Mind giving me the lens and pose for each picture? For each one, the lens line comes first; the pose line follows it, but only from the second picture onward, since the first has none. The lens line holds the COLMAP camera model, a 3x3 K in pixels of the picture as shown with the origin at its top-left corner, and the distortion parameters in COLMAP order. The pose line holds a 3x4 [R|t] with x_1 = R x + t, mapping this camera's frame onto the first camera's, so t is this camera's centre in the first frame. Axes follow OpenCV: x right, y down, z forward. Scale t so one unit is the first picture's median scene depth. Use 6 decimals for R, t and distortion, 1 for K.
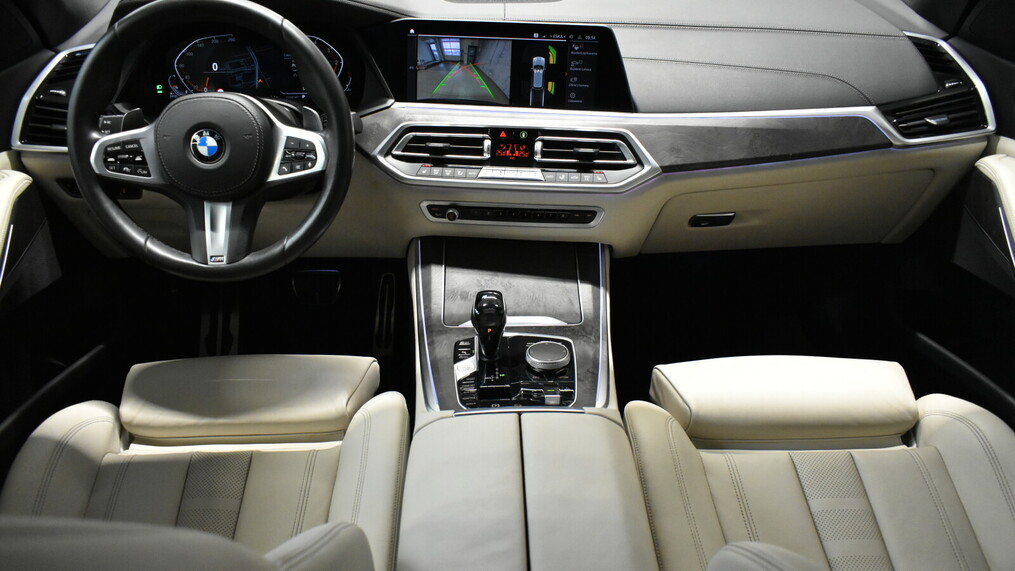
lens RADIAL K [[758.9, 0, 507.5], [0, 758.9, 285.5], [0, 0, 1]] dist [-0.012540, -0.002648]
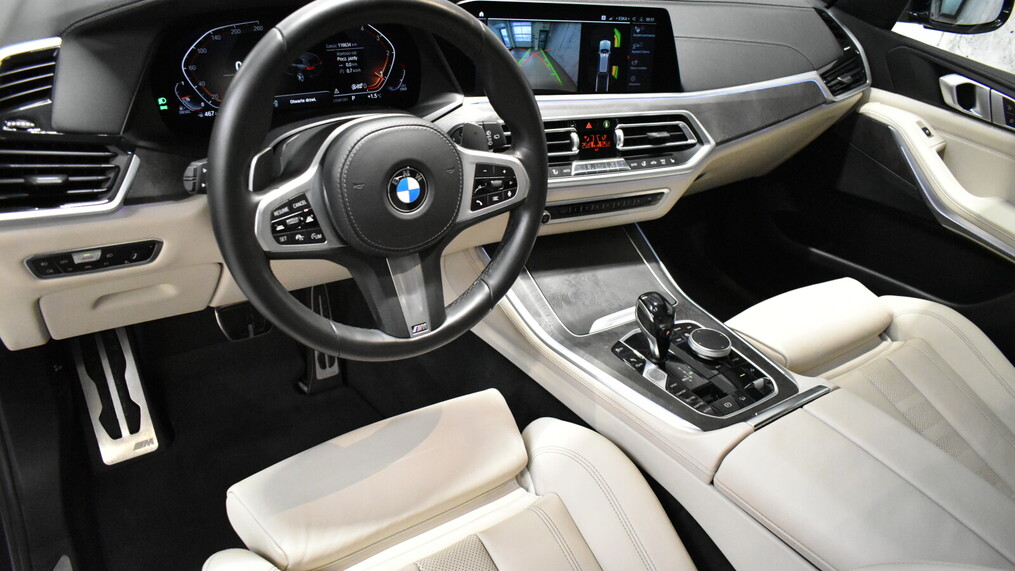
lens RADIAL K [[758.9, 0, 507.5], [0, 758.9, 285.5], [0, 0, 1]] dist [-0.012540, -0.002648]
pose [[0.829705, -0.205663, 0.518934, -0.619495], [0.147873, 0.977420, 0.150941, -0.161335], [-0.538259, -0.048500, 0.841383, 0.246037]]
